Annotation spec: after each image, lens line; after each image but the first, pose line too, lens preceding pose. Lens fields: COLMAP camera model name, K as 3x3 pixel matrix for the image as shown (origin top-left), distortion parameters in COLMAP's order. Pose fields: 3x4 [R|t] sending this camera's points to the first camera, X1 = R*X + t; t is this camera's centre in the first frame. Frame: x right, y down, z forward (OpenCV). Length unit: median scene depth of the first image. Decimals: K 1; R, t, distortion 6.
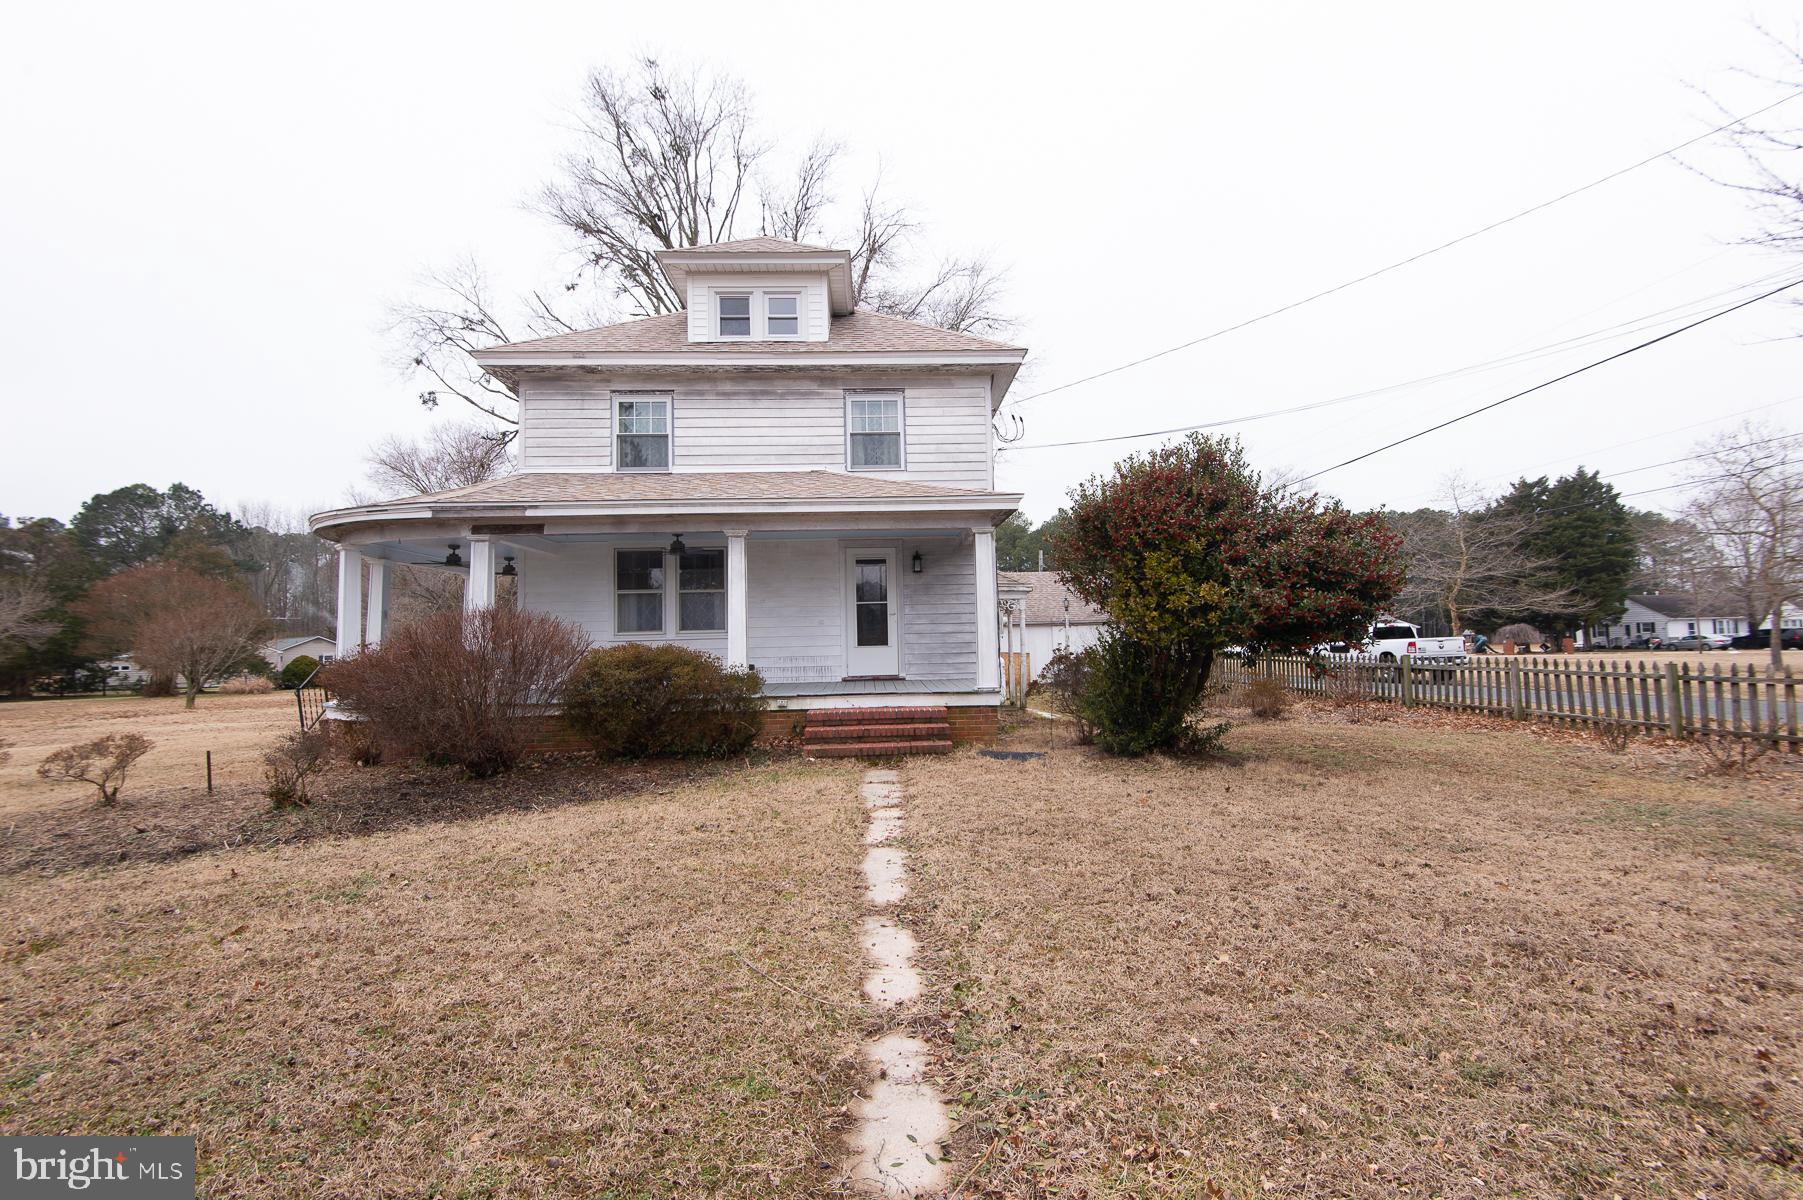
lens RADIAL K [[772.0, 0, 901.2], [0, 772.0, 597.5], [0, 0, 1]] dist [0.026640, 0.000002]
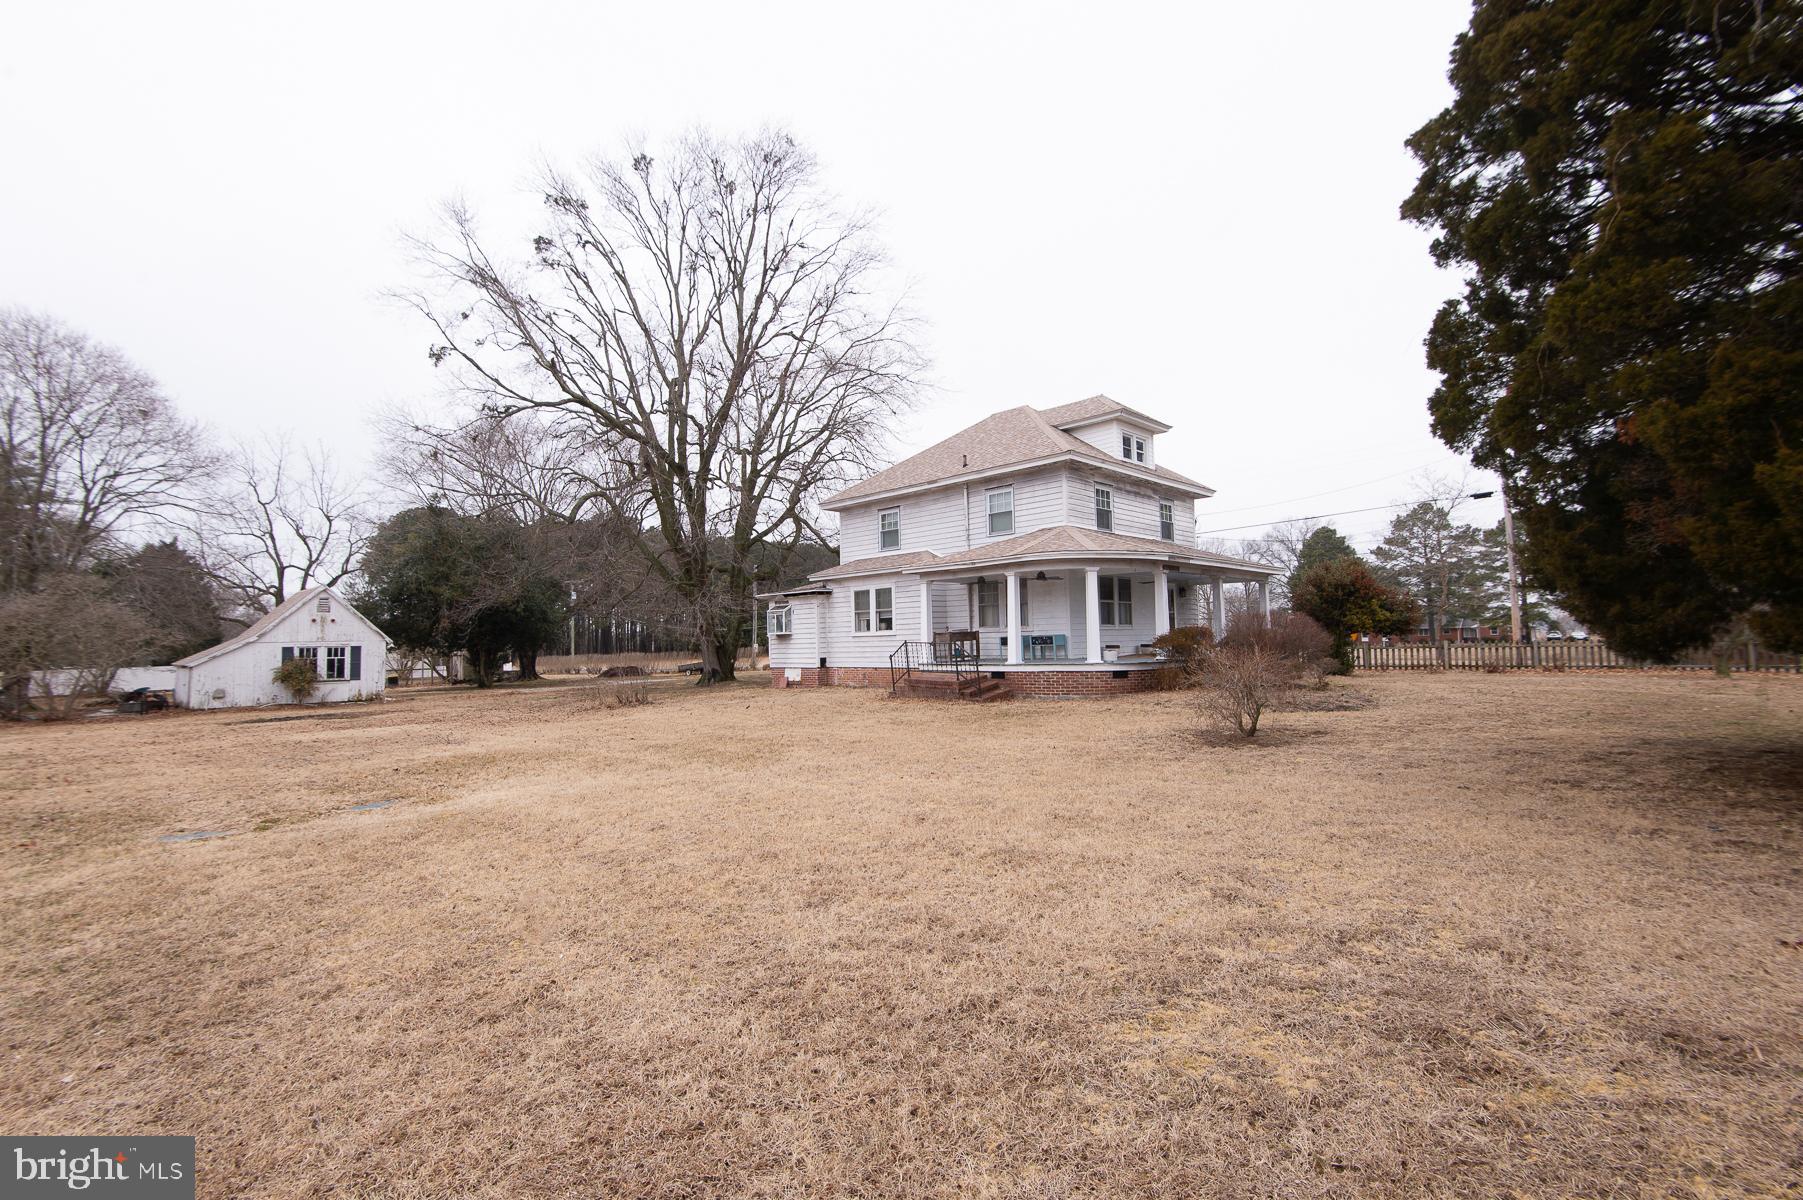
lens RADIAL K [[808.8, 0, 898.1], [0, 808.8, 596.6], [0, 0, 1]] dist [0.048638, -0.028628]
pose [[0.732908, 0.045825, 0.678783, -1.864195], [-0.032477, 0.998948, -0.032373, 0.054333], [-0.679552, 0.001682, 0.733625, -0.005042]]
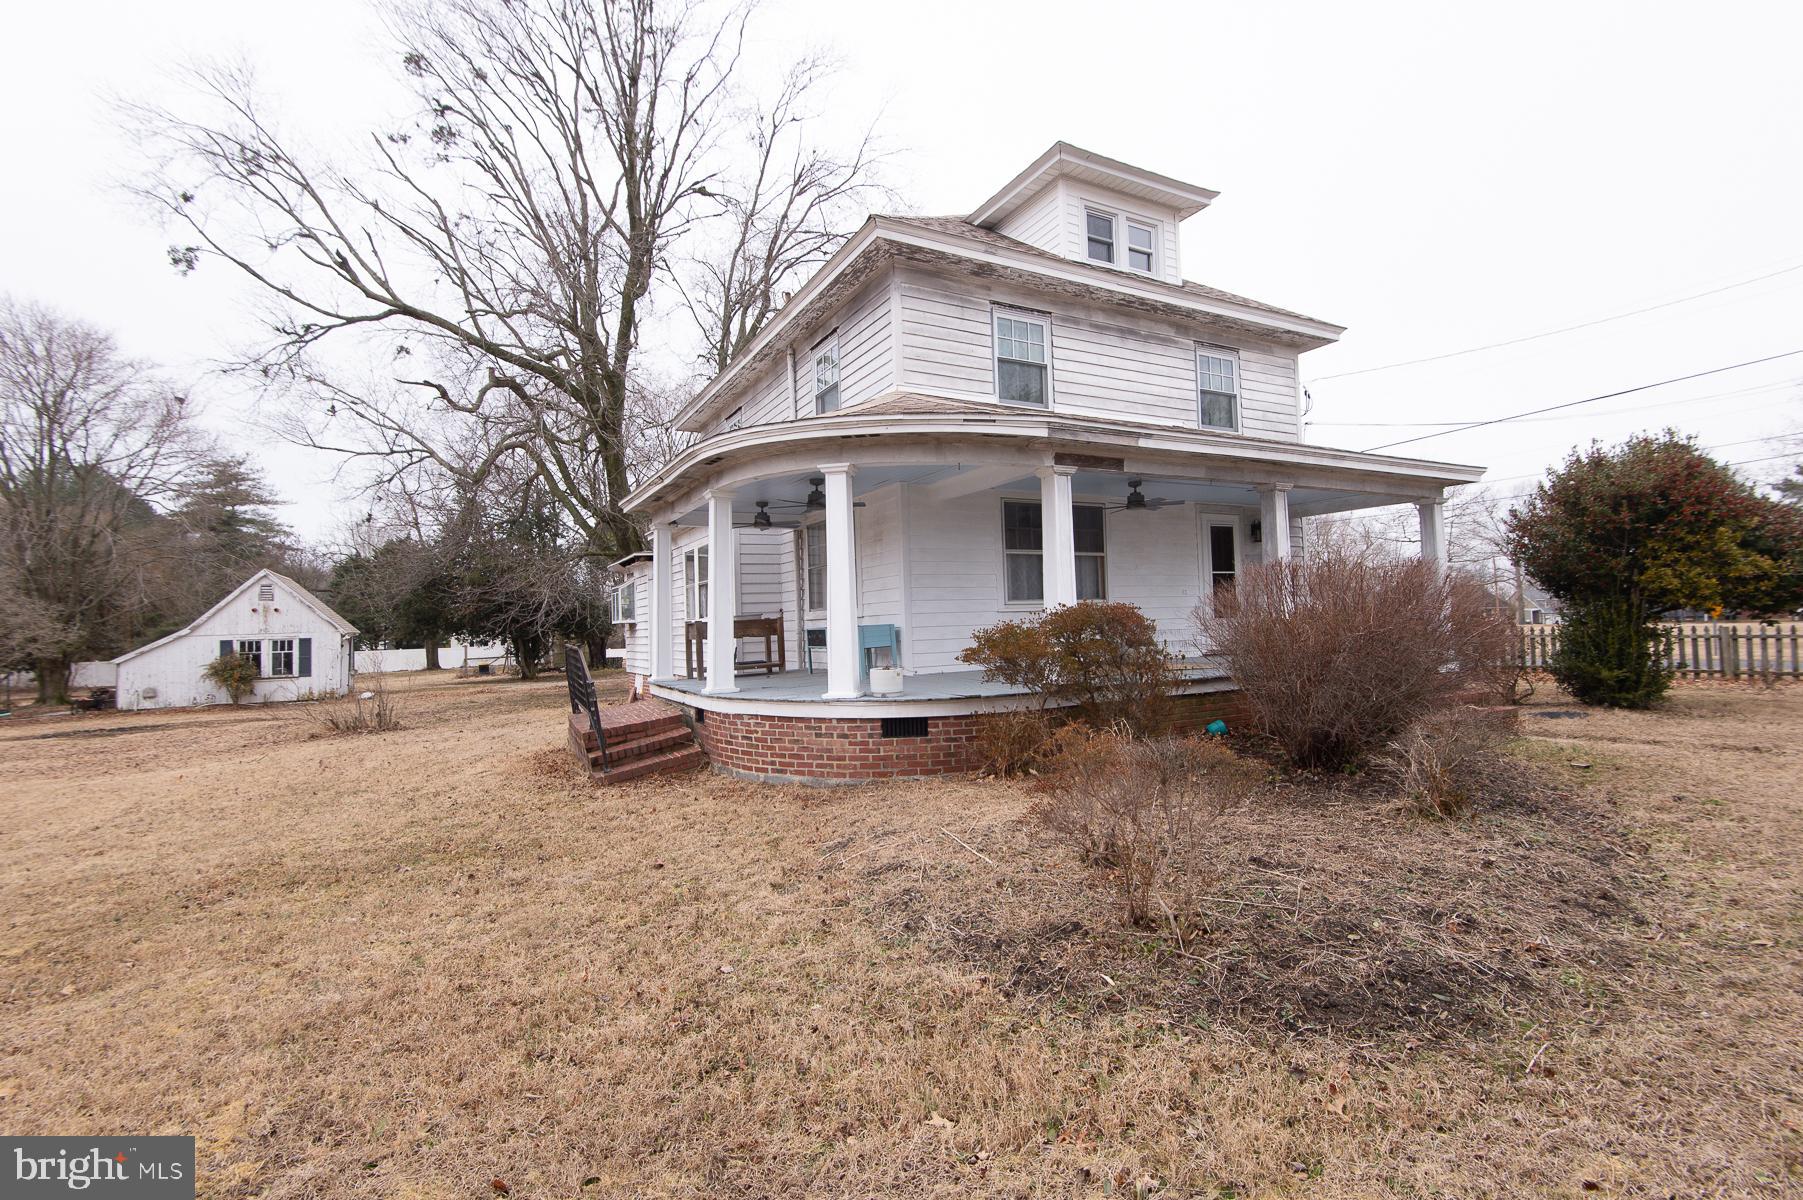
lens RADIAL K [[821.3, 0, 903.0], [0, 821.3, 596.4], [0, 0, 1]] dist [0.026555, -0.018767]
pose [[0.898519, 0.011212, 0.438792, -0.821880], [-0.013214, 0.999912, 0.001509, 0.038884], [-0.438737, -0.007154, 0.898587, 0.269453]]
